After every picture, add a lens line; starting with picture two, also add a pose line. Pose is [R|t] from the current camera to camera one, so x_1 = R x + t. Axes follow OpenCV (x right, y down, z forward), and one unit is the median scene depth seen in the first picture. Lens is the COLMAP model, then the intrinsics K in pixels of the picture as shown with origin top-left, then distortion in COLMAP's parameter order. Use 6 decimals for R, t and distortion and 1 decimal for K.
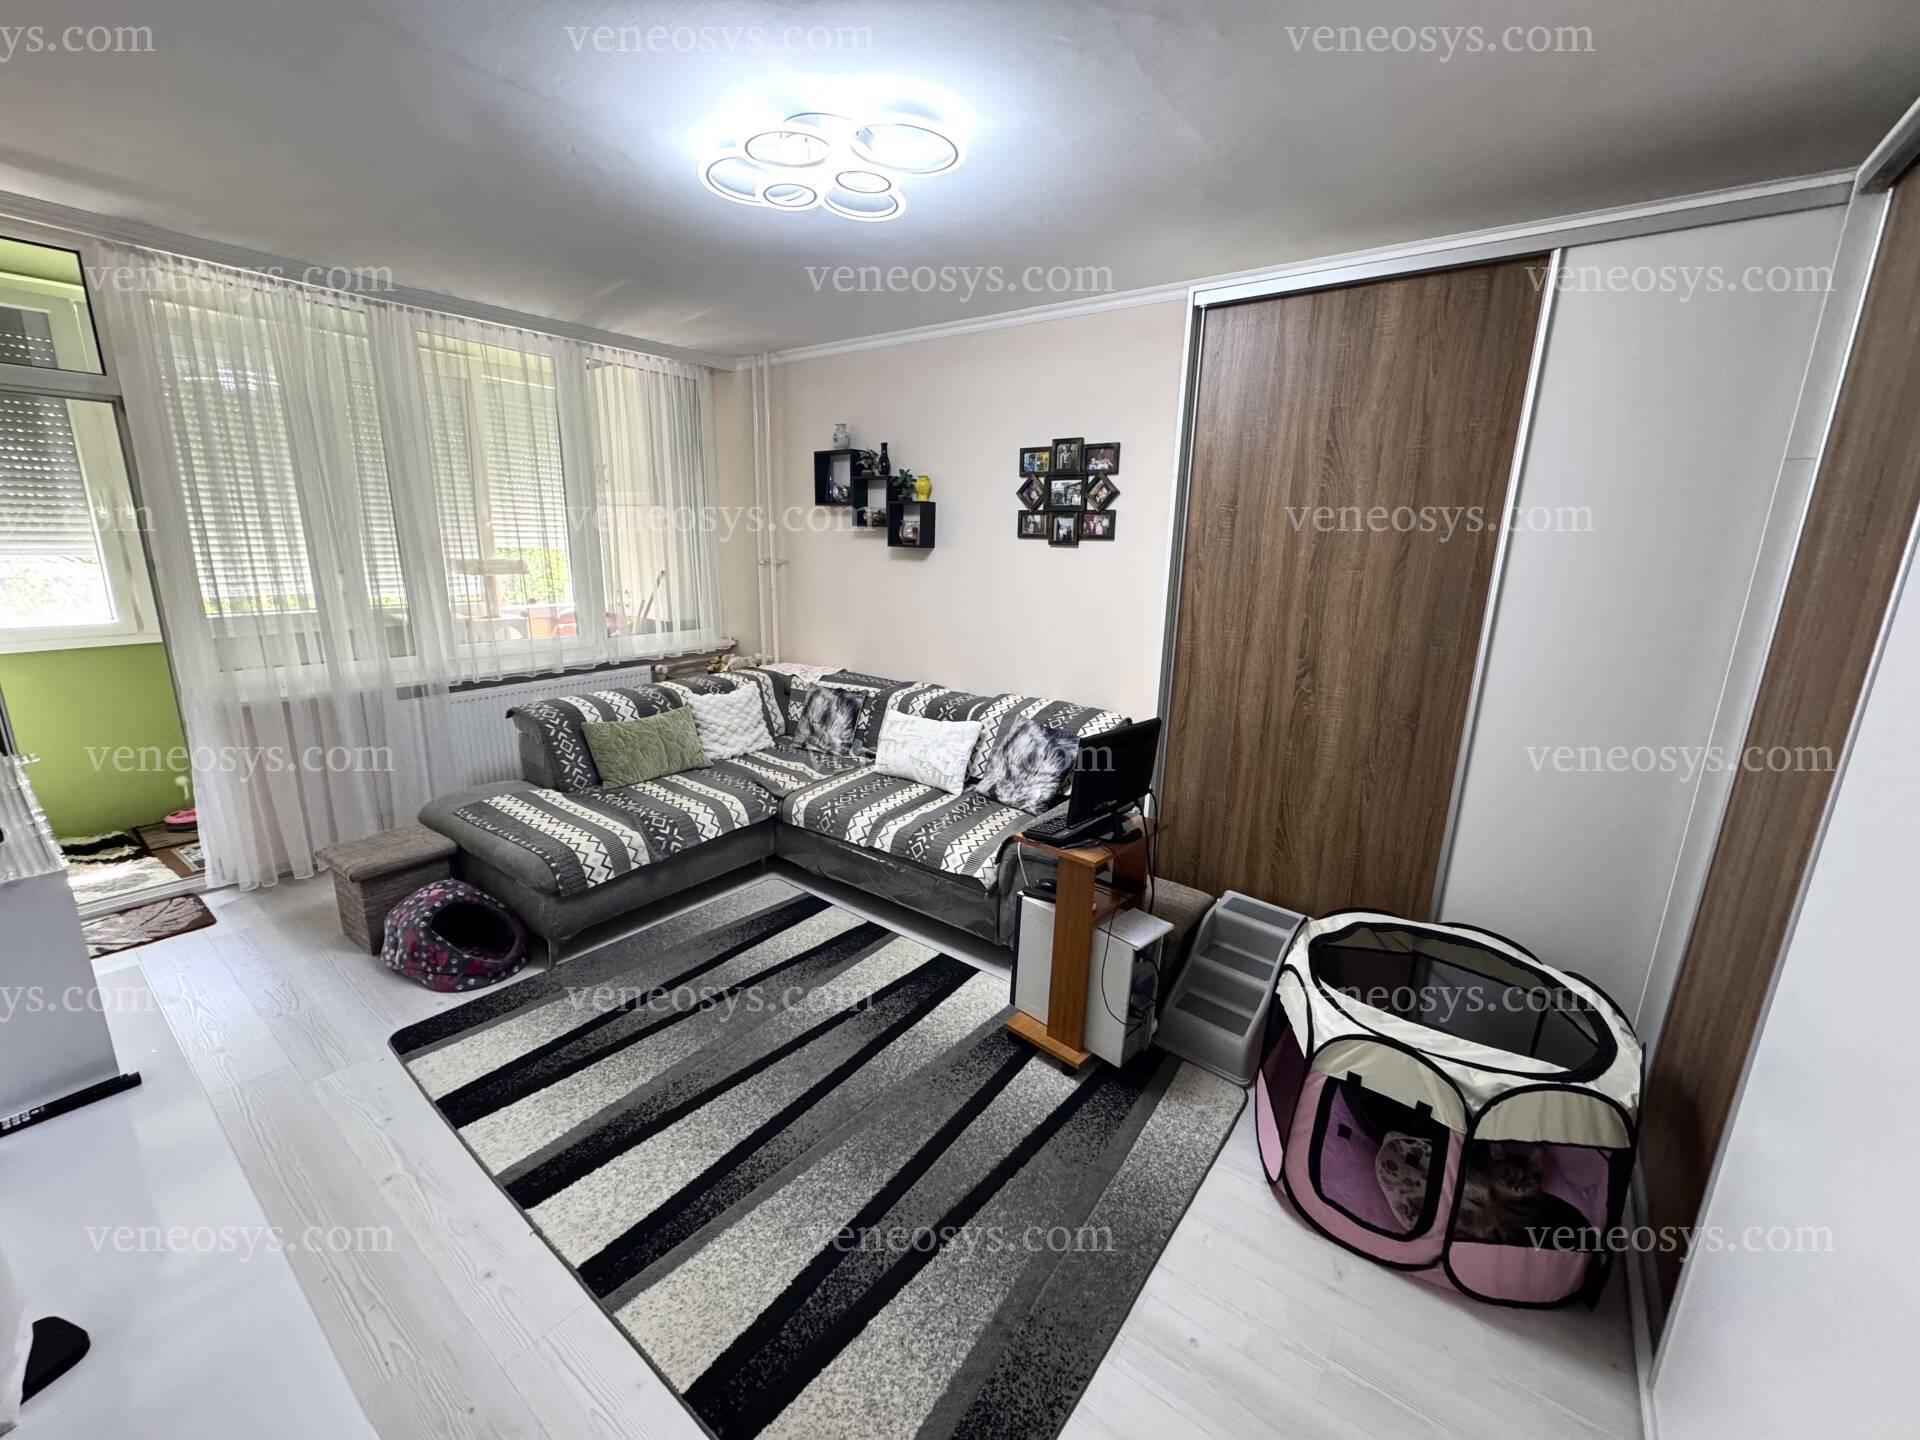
lens RADIAL K [[760.1, 0, 954.9], [0, 760.1, 721.7], [0, 0, 1]] dist [-0.004997, 0.000758]
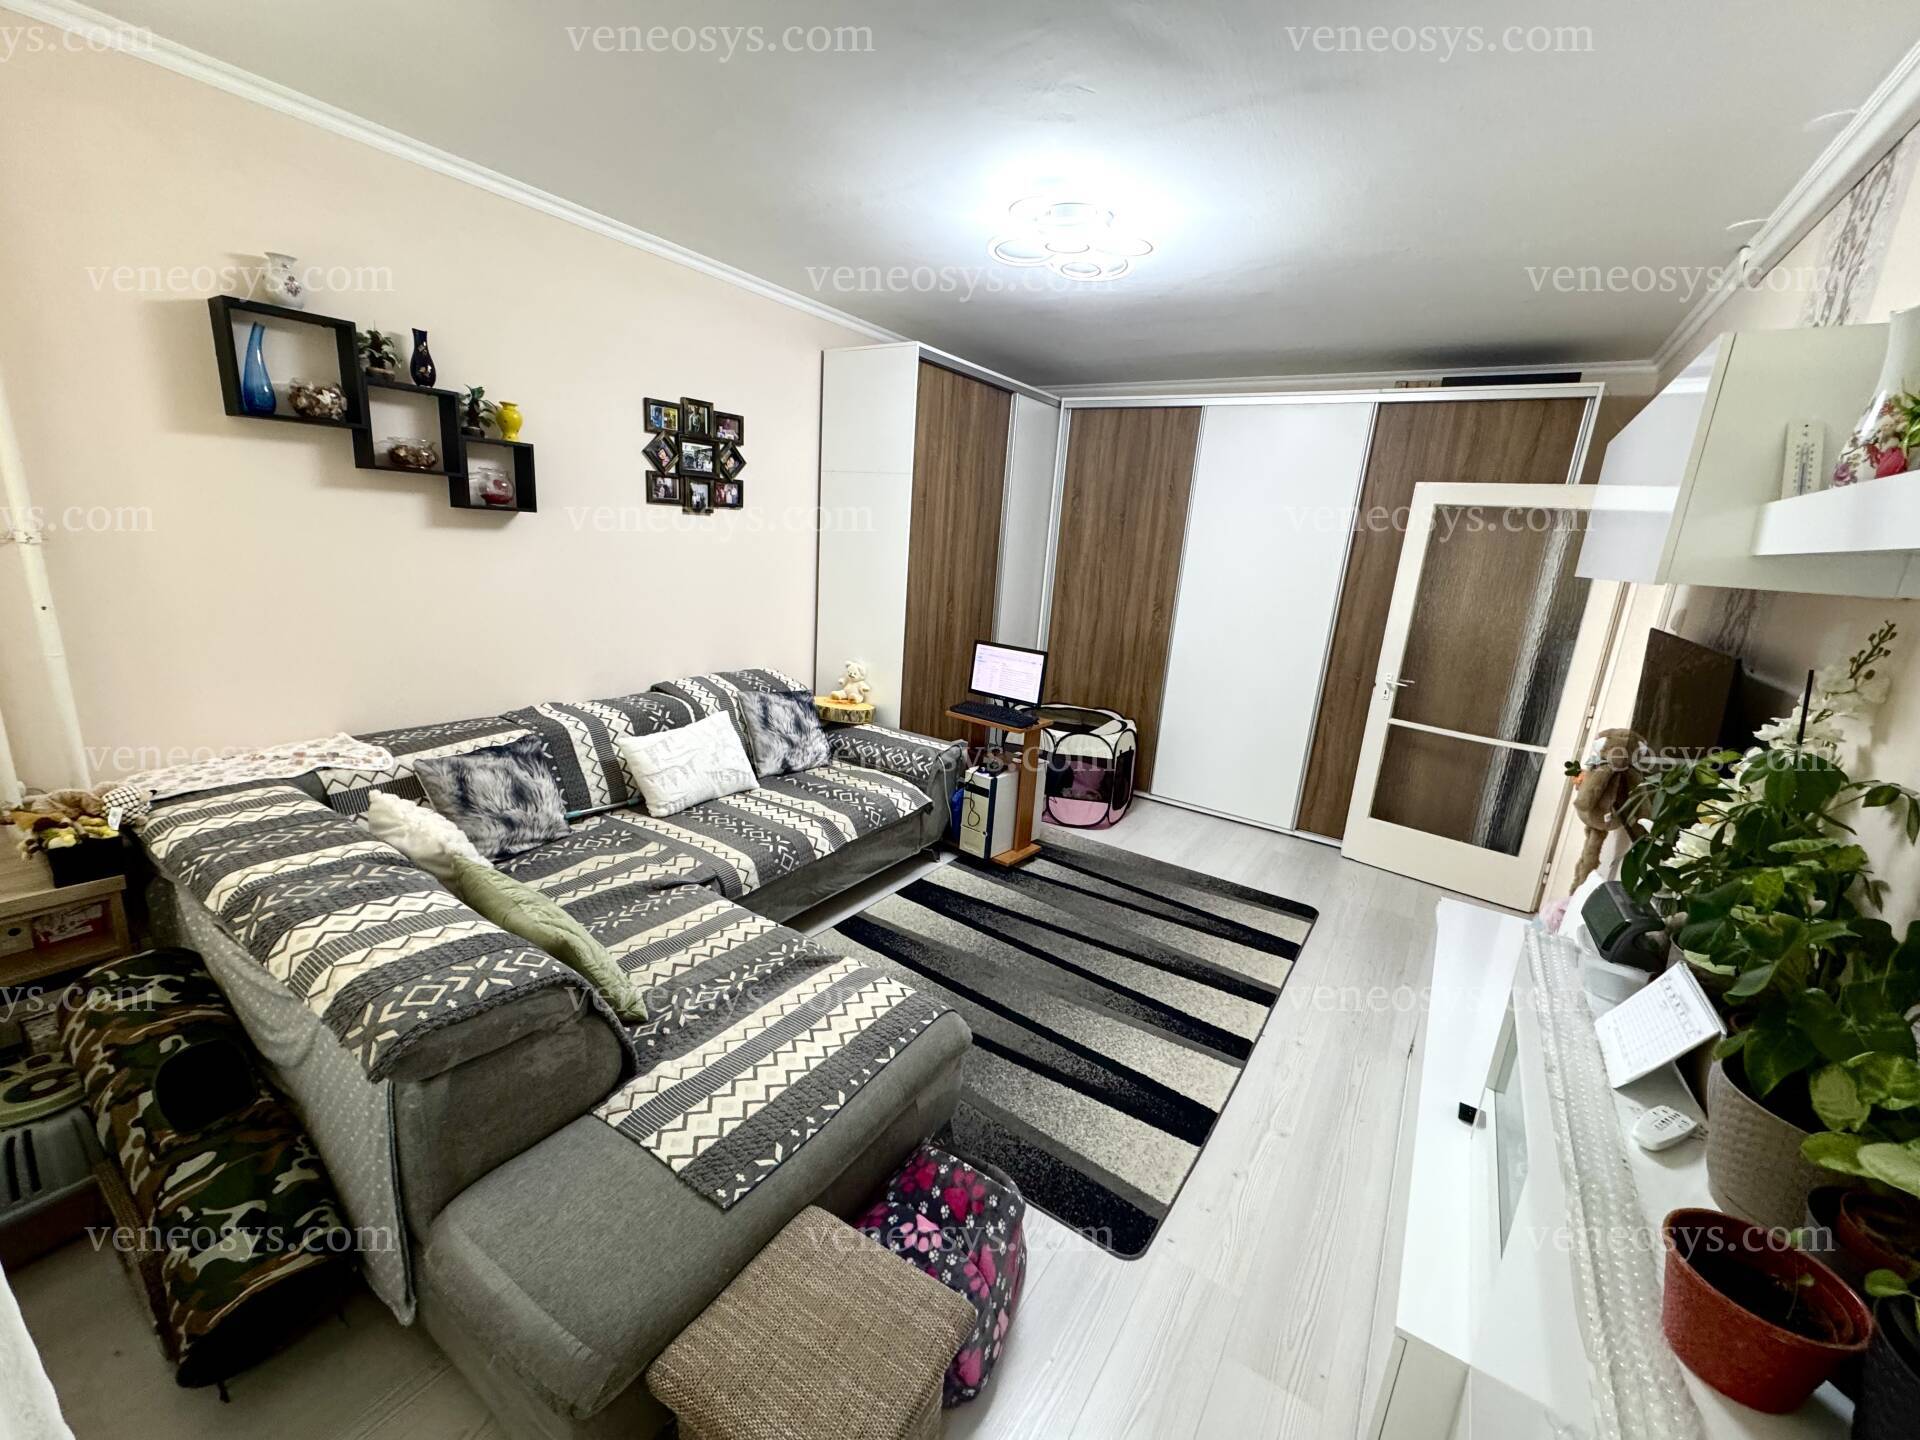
lens RADIAL K [[760.1, 0, 960.3], [0, 760.1, 722.4], [0, 0, 1]] dist [-0.004997, 0.000758]
pose [[-0.053754, -0.276849, 0.959409, -0.921906], [0.169007, 0.944414, 0.281991, -0.209453], [-0.984148, 0.177305, -0.003977, 0.772841]]
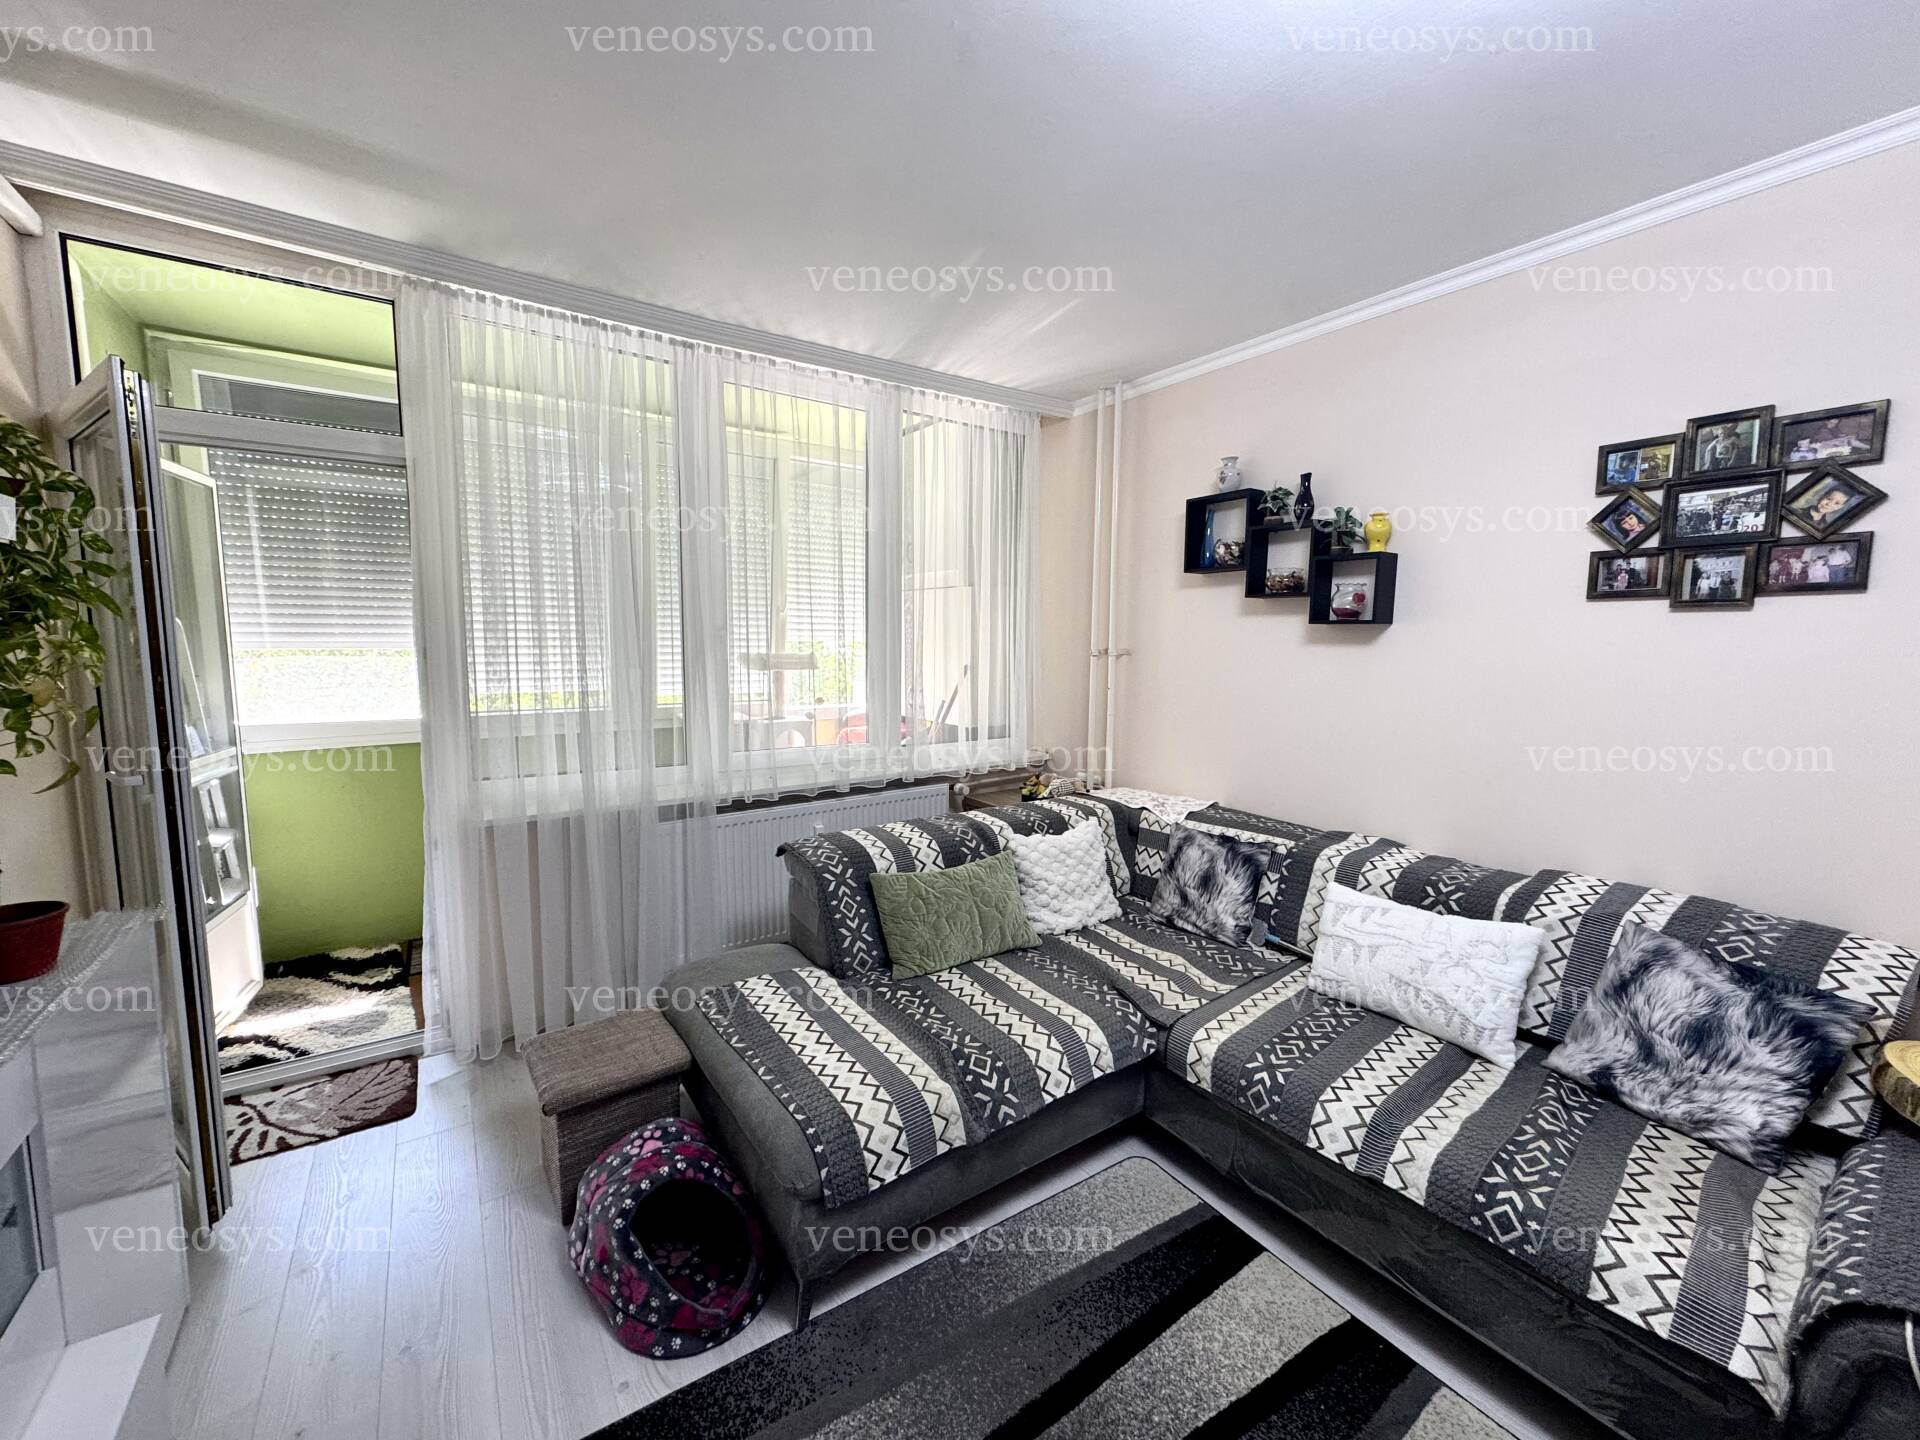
lens RADIAL K [[760.1, 0, 956.0], [0, 760.1, 722.0], [0, 0, 1]] dist [-0.004997, 0.000758]
pose [[0.948554, 0.018397, -0.316081, -0.206371], [-0.060869, 0.990284, -0.125030, -0.055332], [0.310709, 0.137837, 0.940458, 0.361951]]
